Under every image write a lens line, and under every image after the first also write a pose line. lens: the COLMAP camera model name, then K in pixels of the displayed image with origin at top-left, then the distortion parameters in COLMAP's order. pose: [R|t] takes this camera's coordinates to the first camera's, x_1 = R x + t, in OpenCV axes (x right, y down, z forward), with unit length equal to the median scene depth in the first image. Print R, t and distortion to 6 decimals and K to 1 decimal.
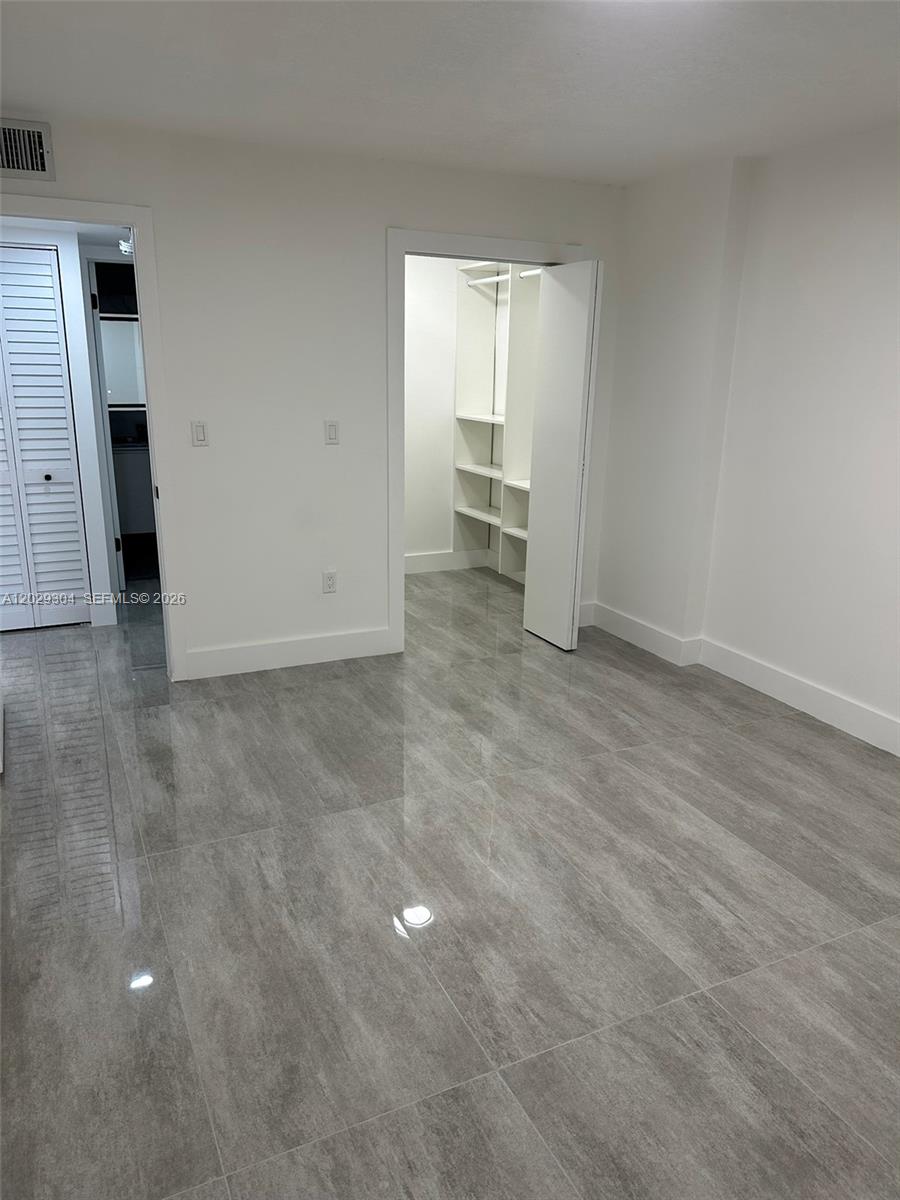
lens RADIAL K [[838.7, 0, 448.2], [0, 838.7, 600.7], [0, 0, 1]] dist [-0.002298, 0.002055]
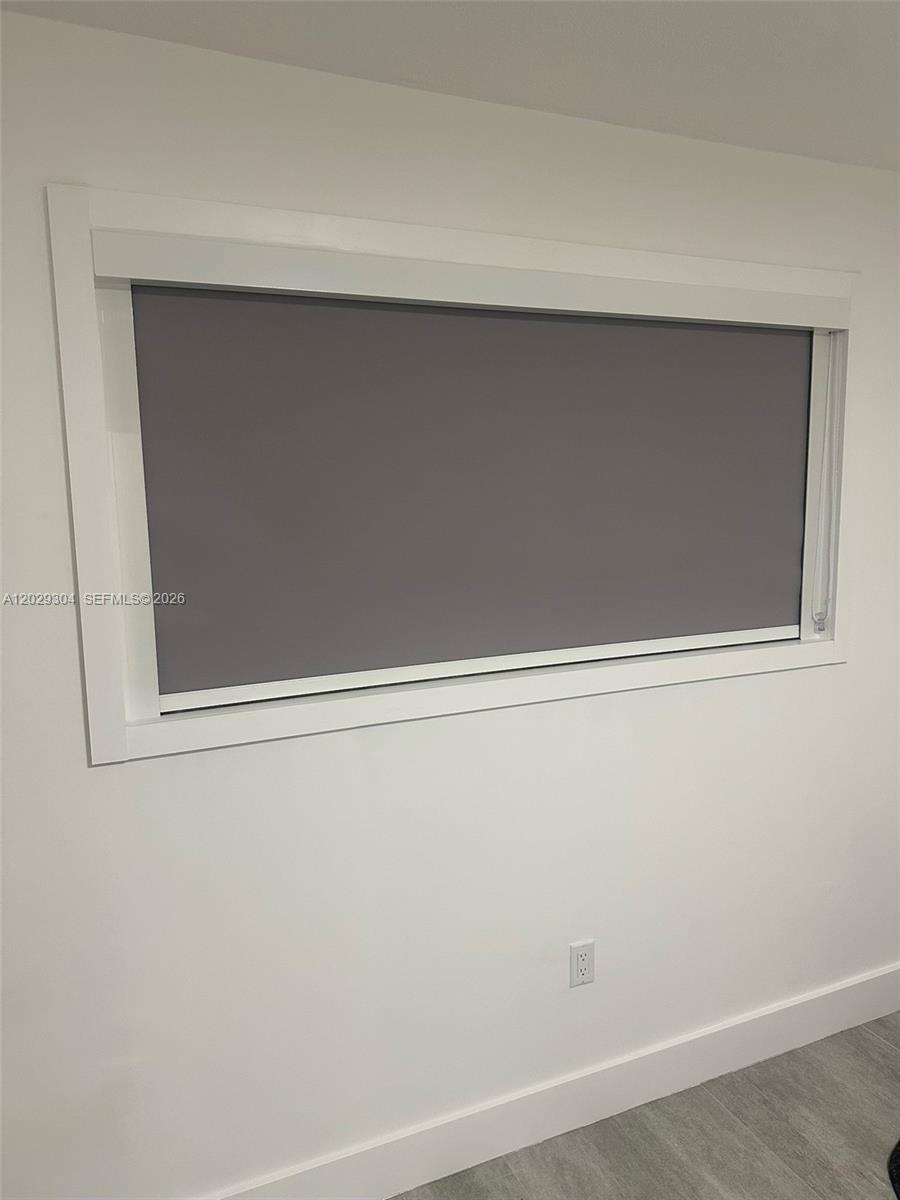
lens RADIAL K [[838.7, 0, 450.4], [0, 838.7, 601.7], [0, 0, 1]] dist [-0.002298, 0.002055]
pose [[-0.999166, -0.008523, 0.039926, 0.787645], [0.008233, 0.915809, 0.401529, -0.534948], [-0.039987, 0.401523, -0.914975, 1.730244]]
